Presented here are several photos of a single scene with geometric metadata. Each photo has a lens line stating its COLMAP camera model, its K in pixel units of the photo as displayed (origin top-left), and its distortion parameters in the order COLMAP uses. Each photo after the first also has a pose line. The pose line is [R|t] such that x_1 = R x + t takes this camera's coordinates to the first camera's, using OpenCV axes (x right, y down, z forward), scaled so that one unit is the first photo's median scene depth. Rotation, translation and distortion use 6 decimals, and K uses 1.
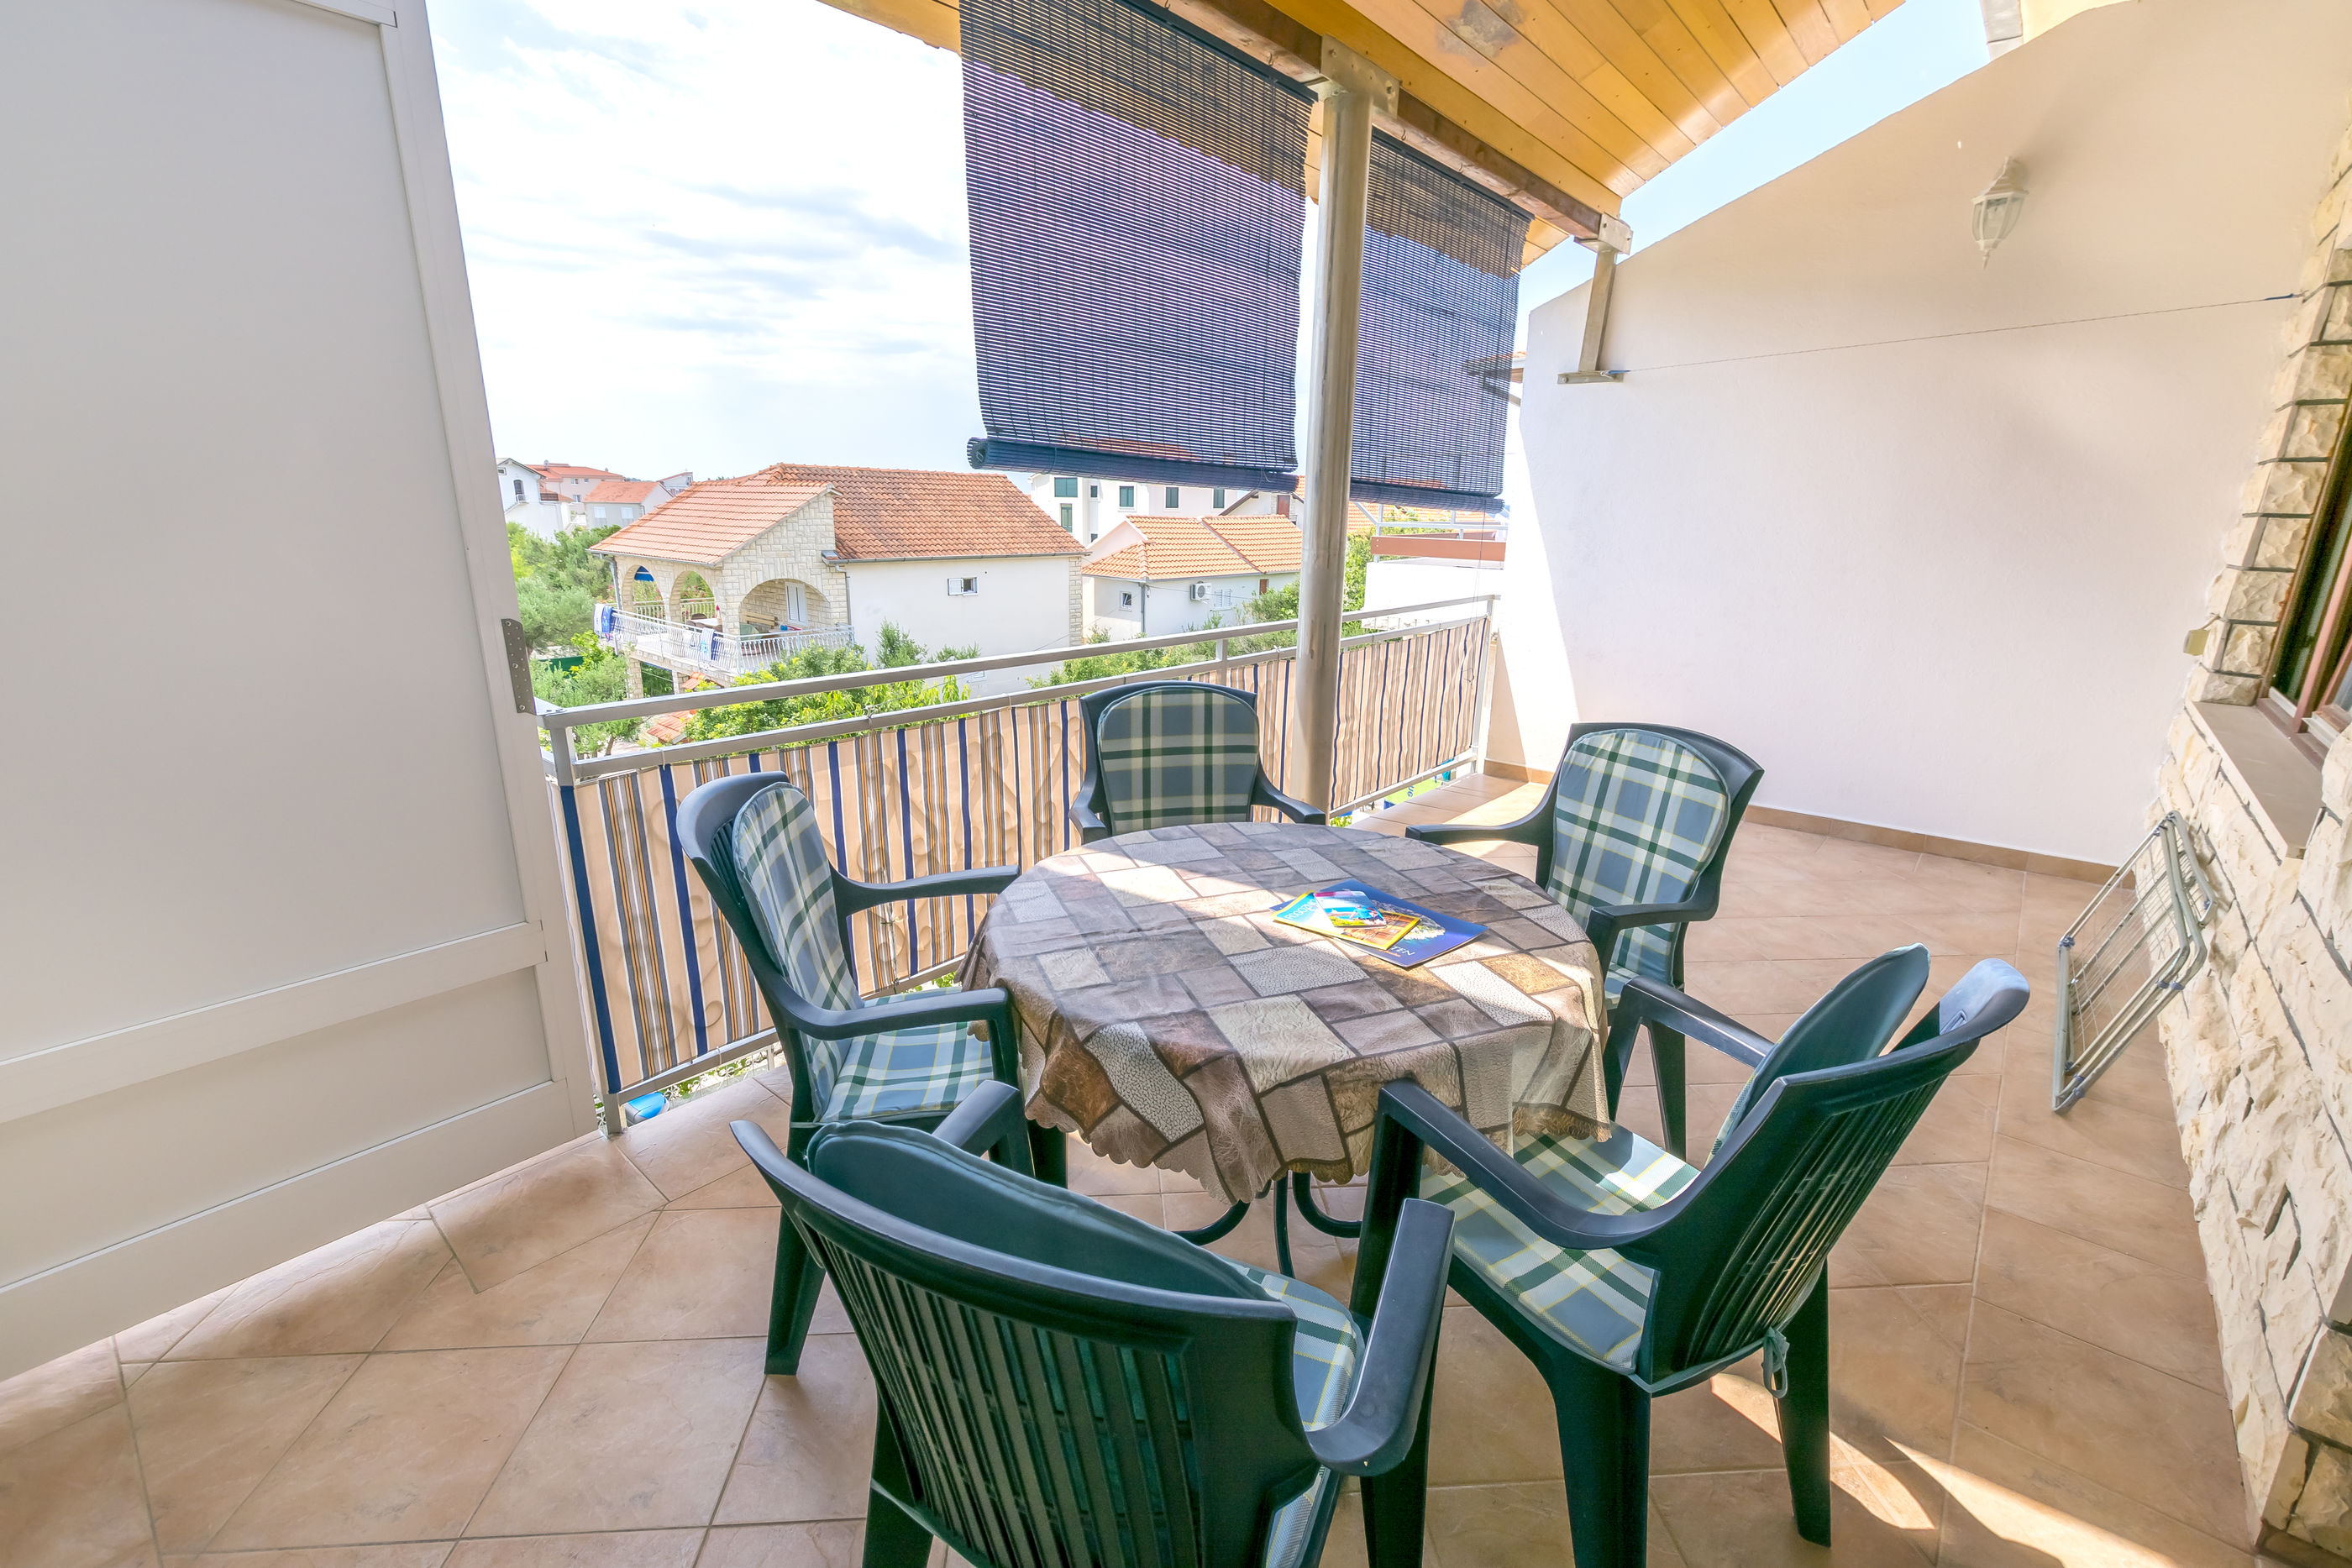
lens RADIAL K [[1038.5, 0, 1176.0], [0, 1038.5, 784.0], [0, 0, 1]] dist [-0.000763, -0.000734]
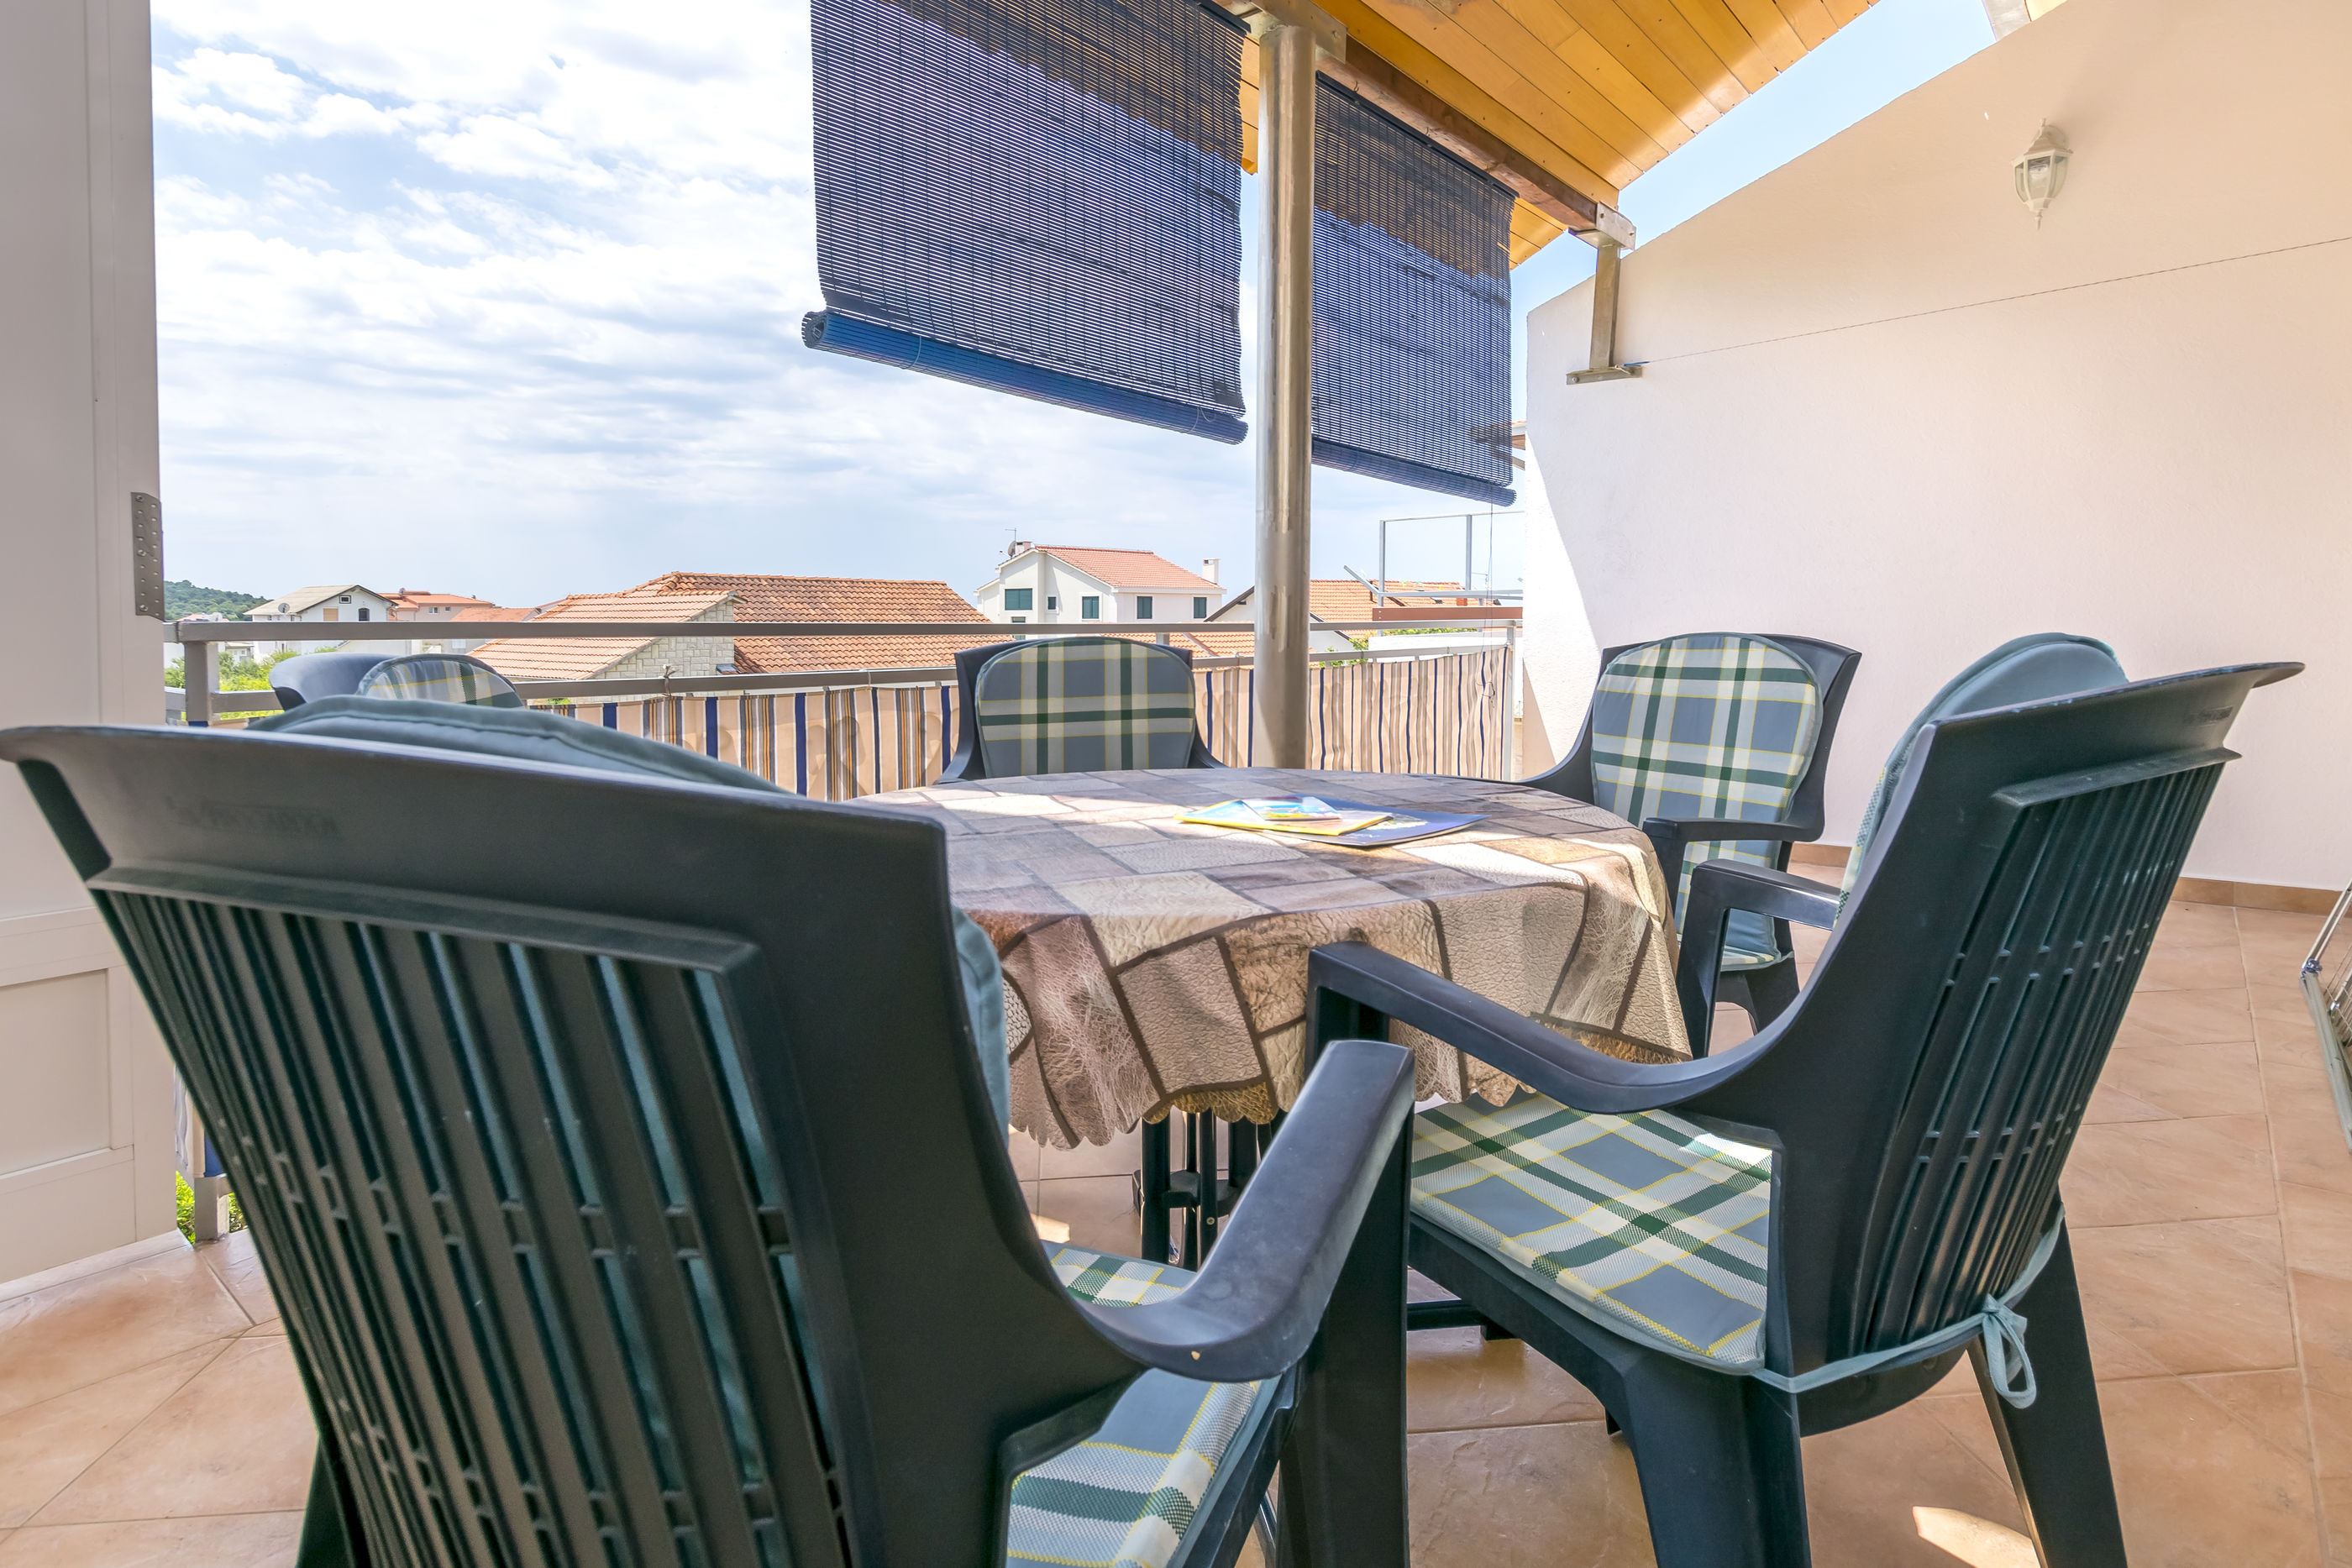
lens RADIAL K [[1266.7, 0, 1178.9], [0, 1266.7, 684.6], [0, 0, 1]] dist [-0.003359, -0.001045]
pose [[0.999322, -0.031513, 0.019025, 0.052598], [0.034866, 0.976078, -0.214608, 0.144180], [-0.011807, 0.215126, 0.976515, 0.108132]]
